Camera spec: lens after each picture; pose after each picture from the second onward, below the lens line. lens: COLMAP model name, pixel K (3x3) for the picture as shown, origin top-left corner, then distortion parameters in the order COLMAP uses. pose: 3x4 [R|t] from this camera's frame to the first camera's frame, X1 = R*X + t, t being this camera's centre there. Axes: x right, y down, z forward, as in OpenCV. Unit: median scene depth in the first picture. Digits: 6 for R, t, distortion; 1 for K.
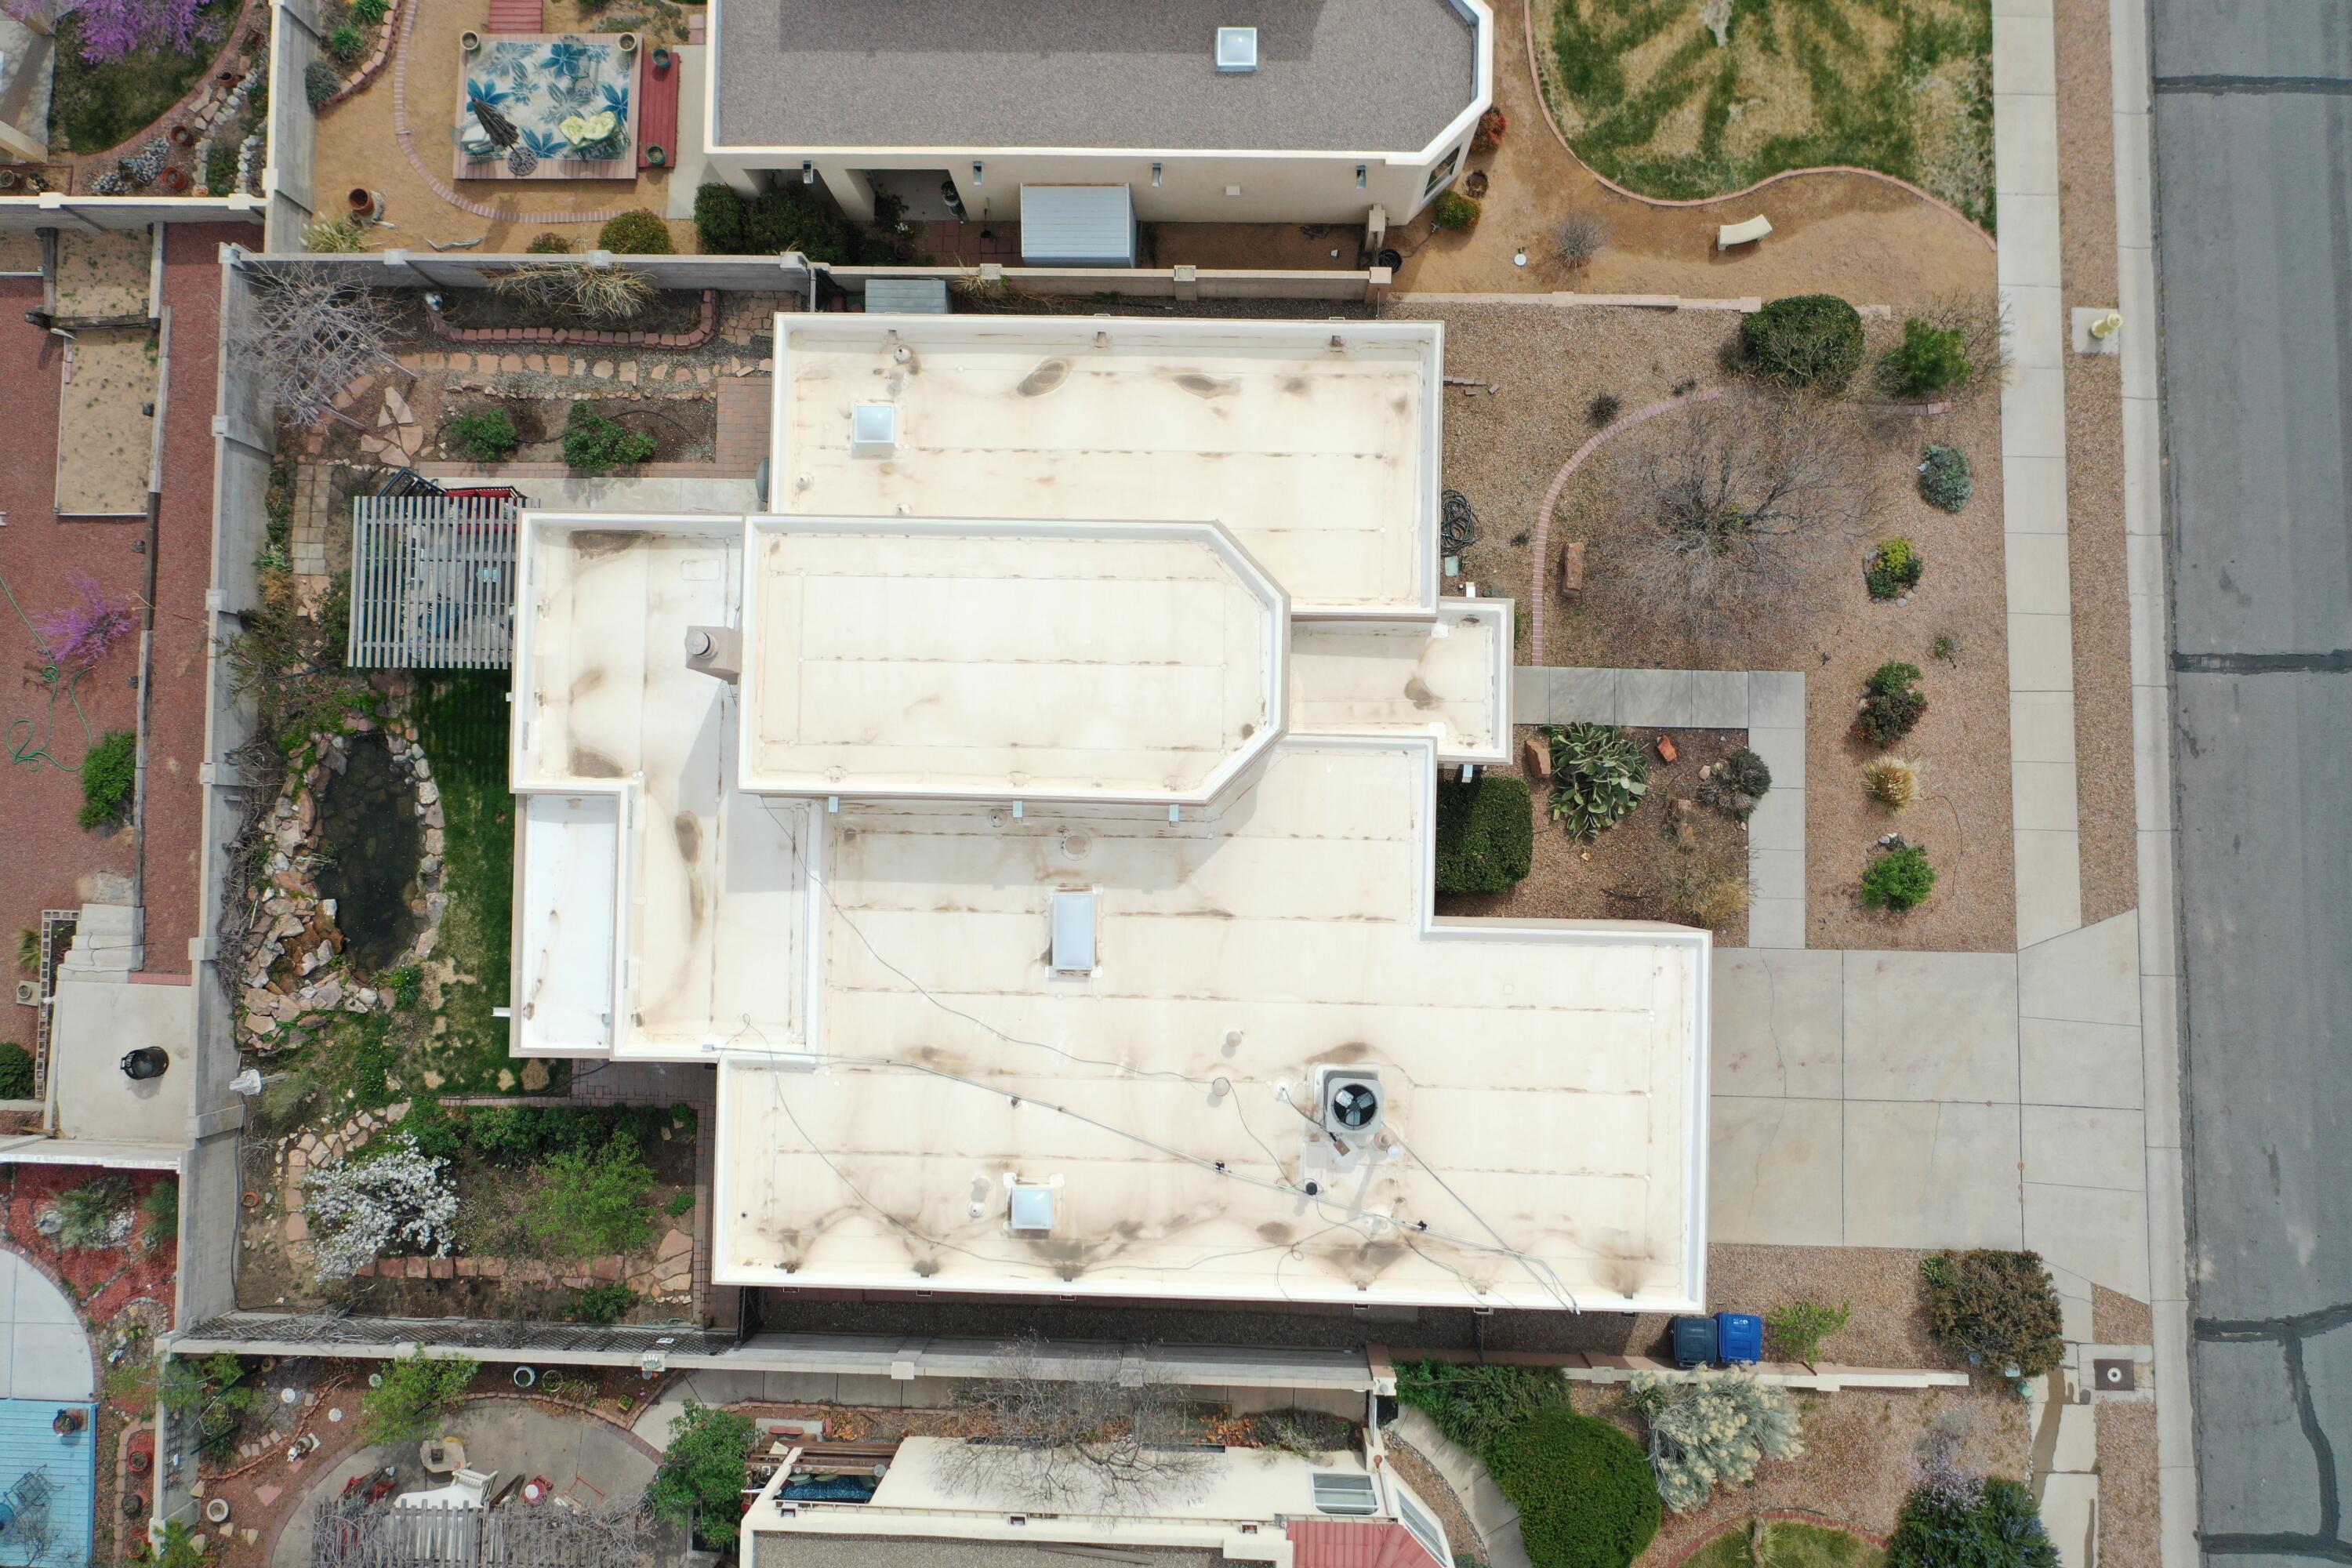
lens RADIAL K [[1856.5, 0, 1178.5], [0, 1856.5, 793.9], [0, 0, 1]] dist [-0.006934, -0.002604]
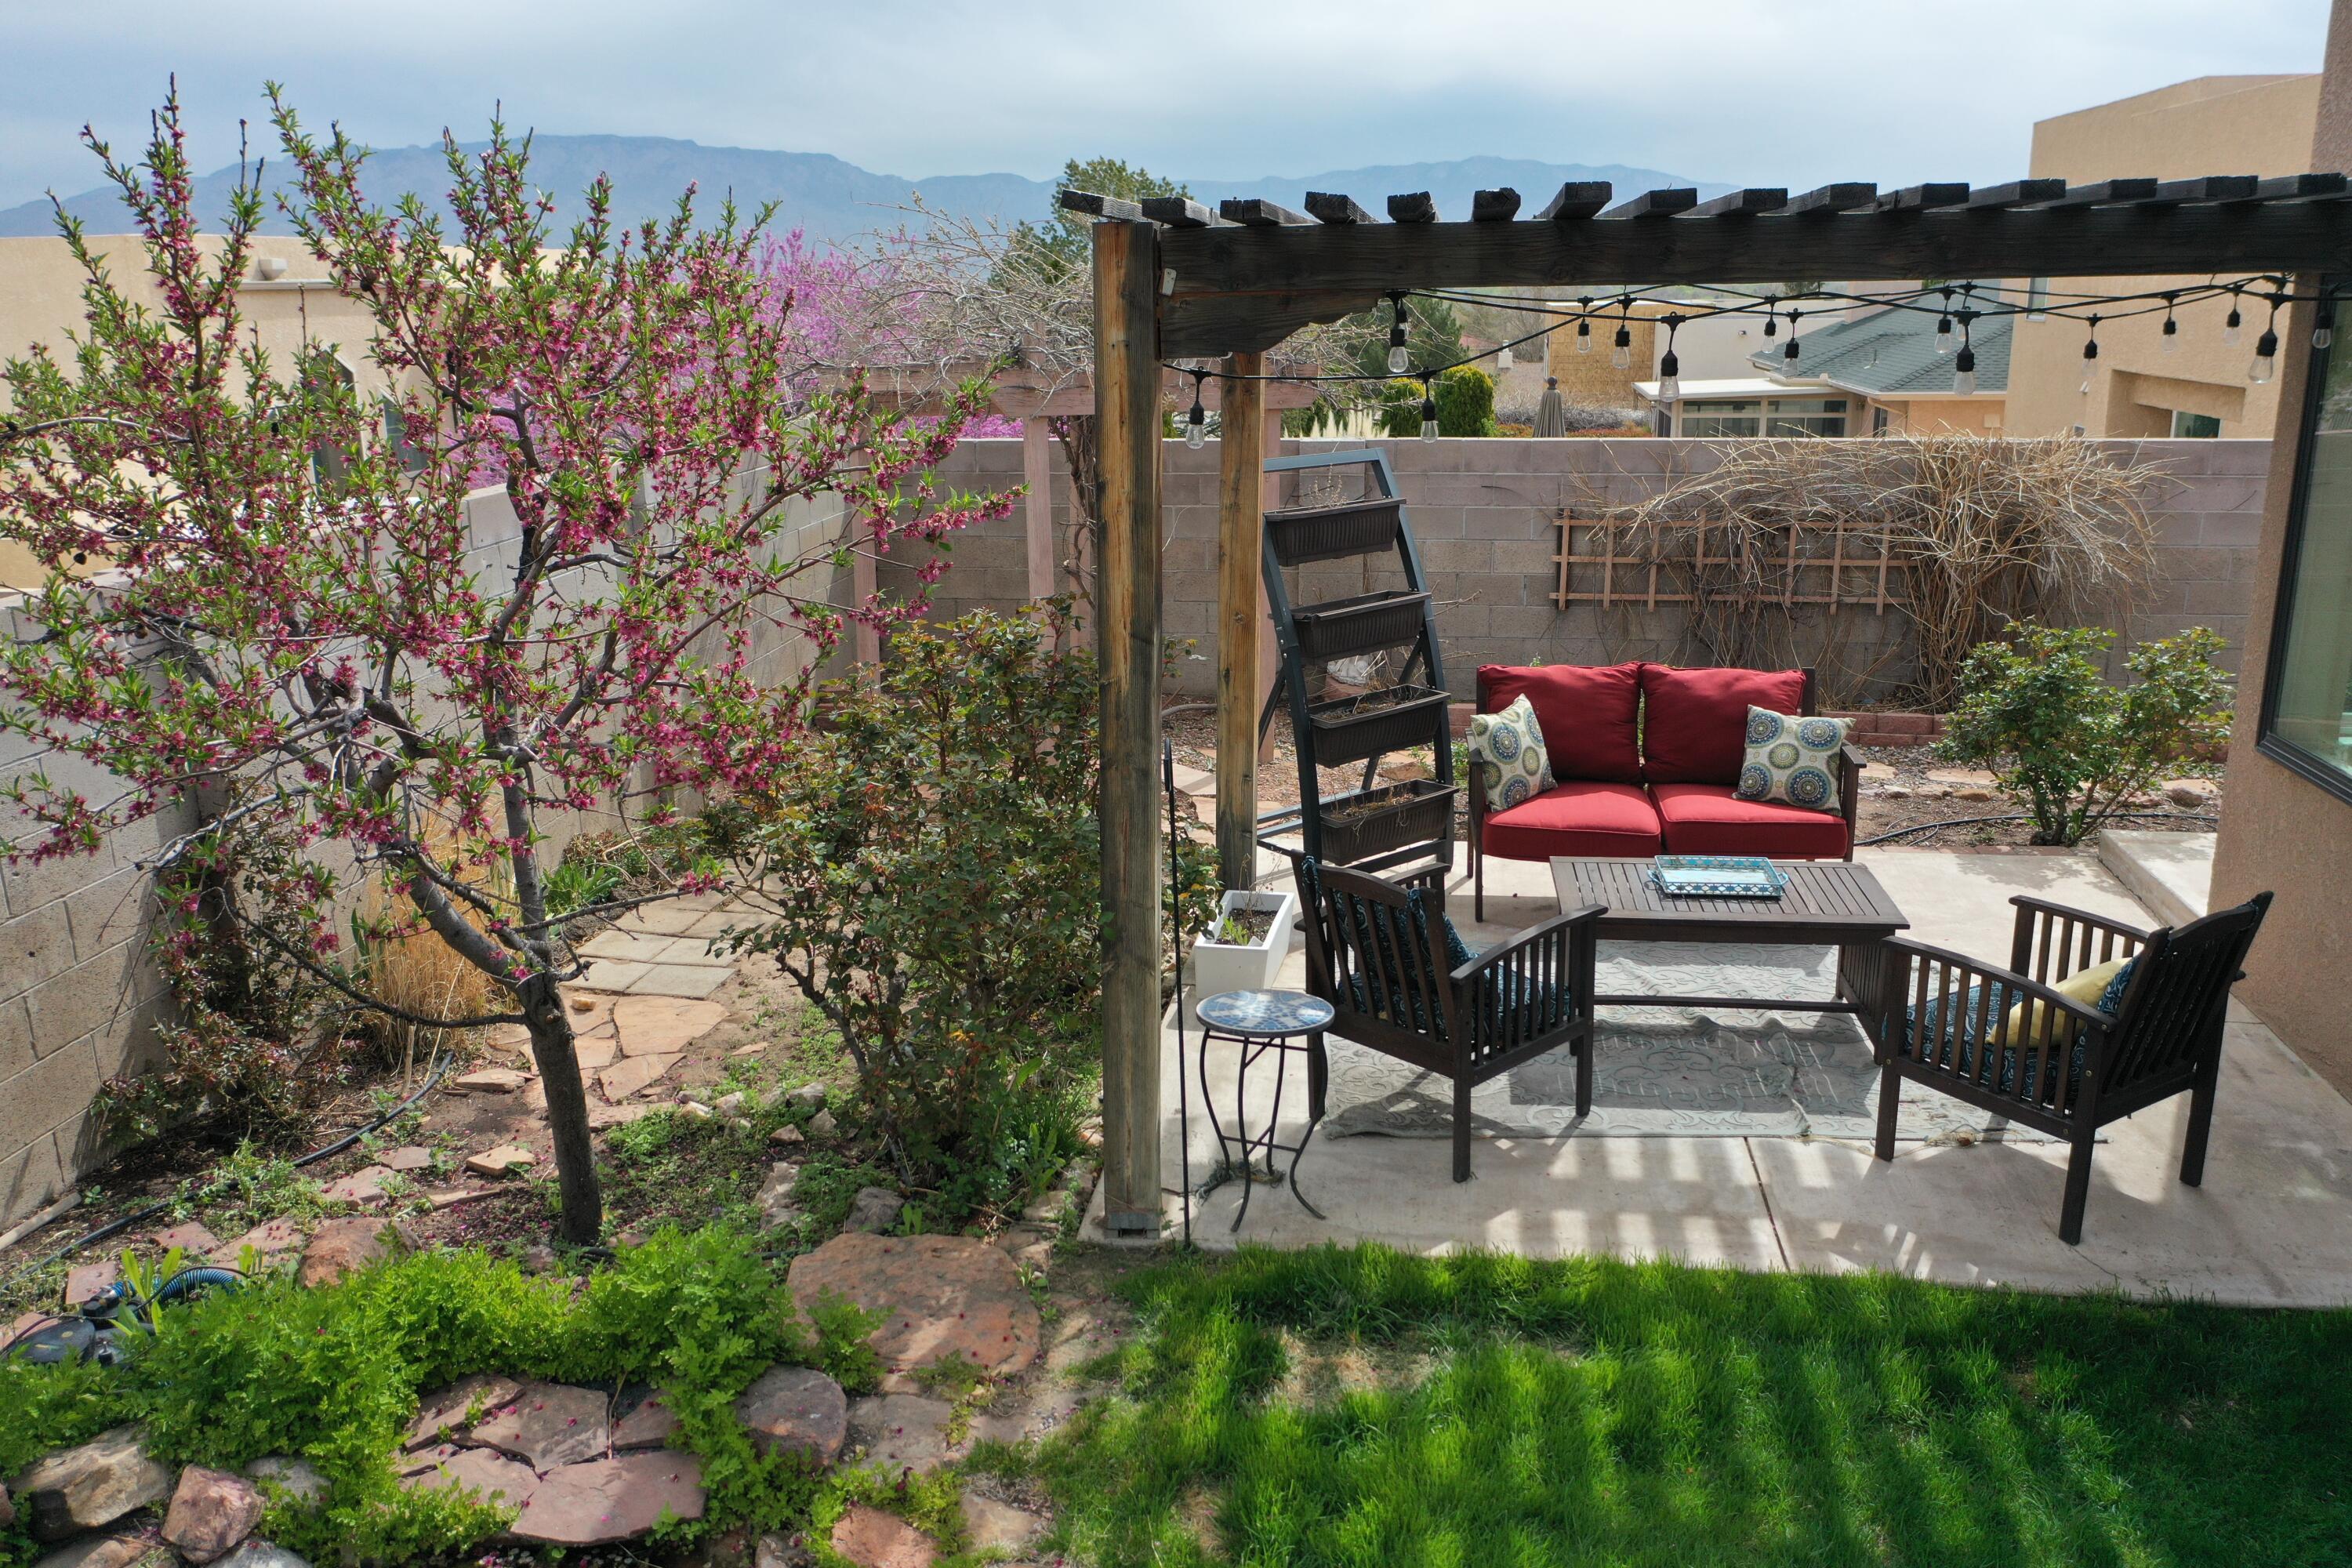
lens RADIAL K [[1856.5, 0, 1168.4], [0, 1856.5, 772.9], [0, 0, 1]] dist [-0.006934, -0.002604]
pose [[0.991466, 0.050858, -0.120033, -0.400443], [-0.129584, 0.284007, -0.950025, 0.045175], [-0.014226, 0.957472, 0.288174, 0.939269]]
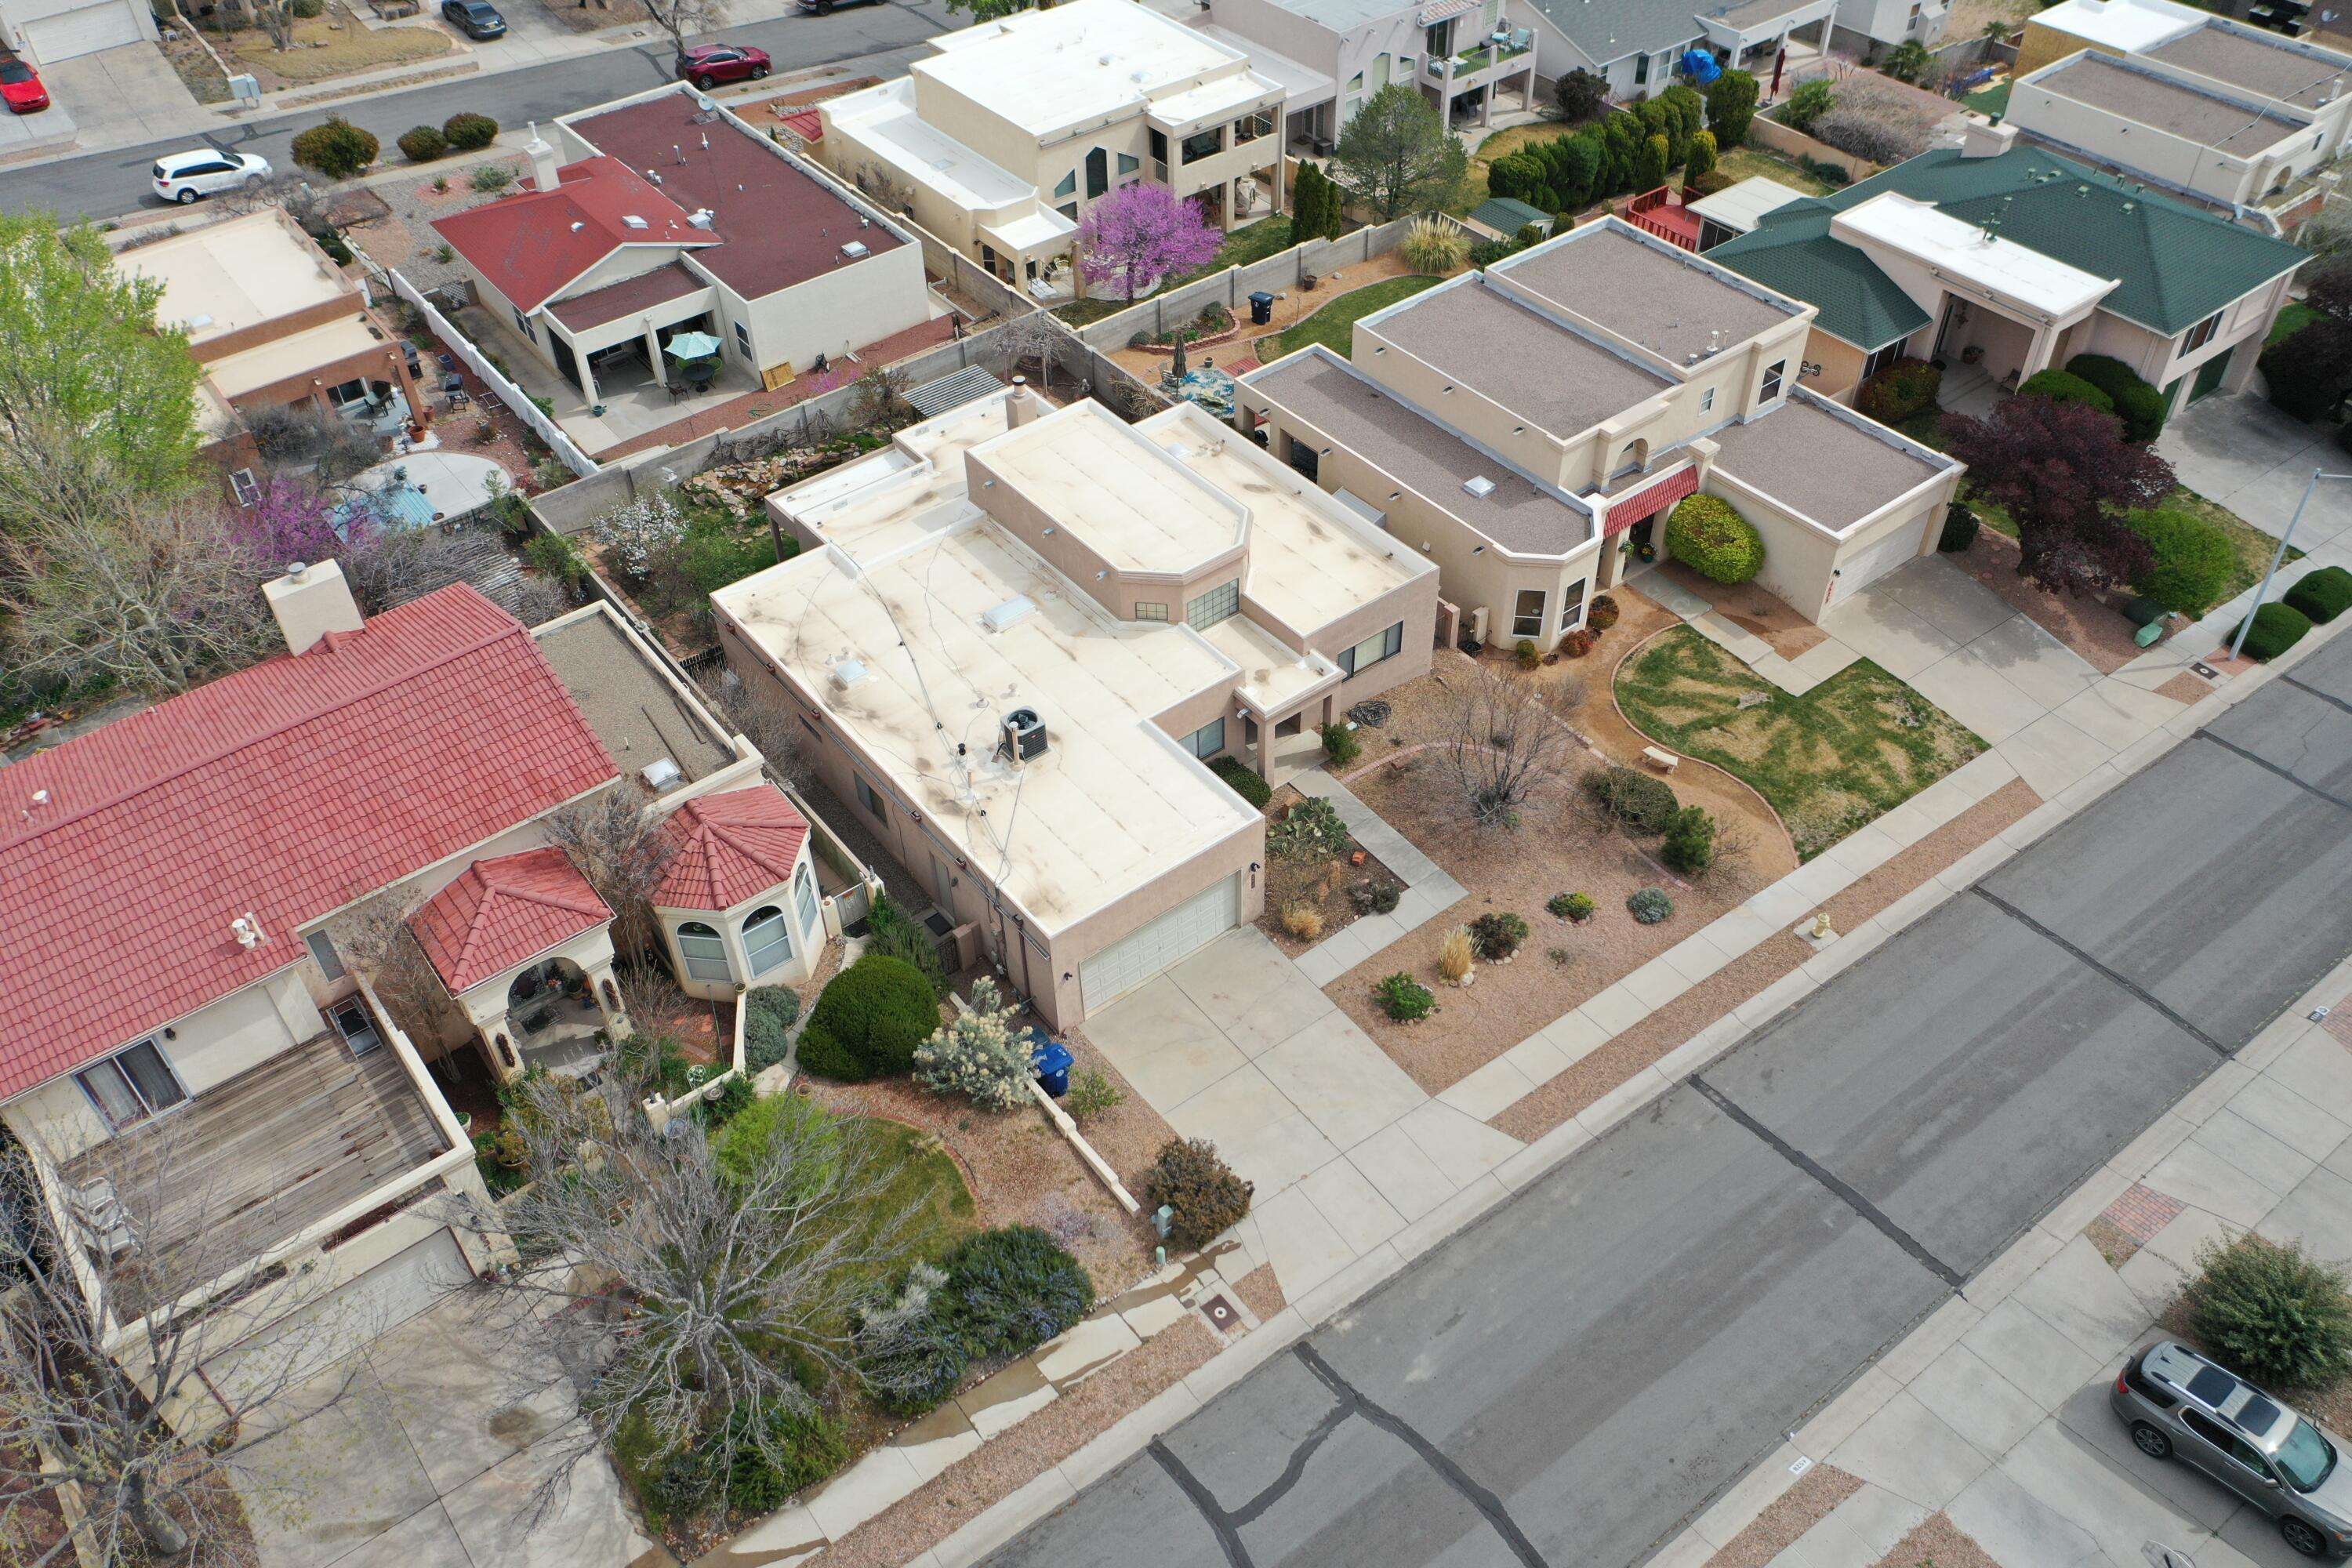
lens RADIAL K [[1856.5, 0, 1174.4], [0, 1856.5, 783.3], [0, 0, 1]] dist [-0.006934, -0.002604]
pose [[0.629674, 0.545832, -0.552791, 0.907013], [-0.776414, 0.466251, -0.424019, 0.644415], [0.026296, 0.696188, 0.717377, -0.052417]]
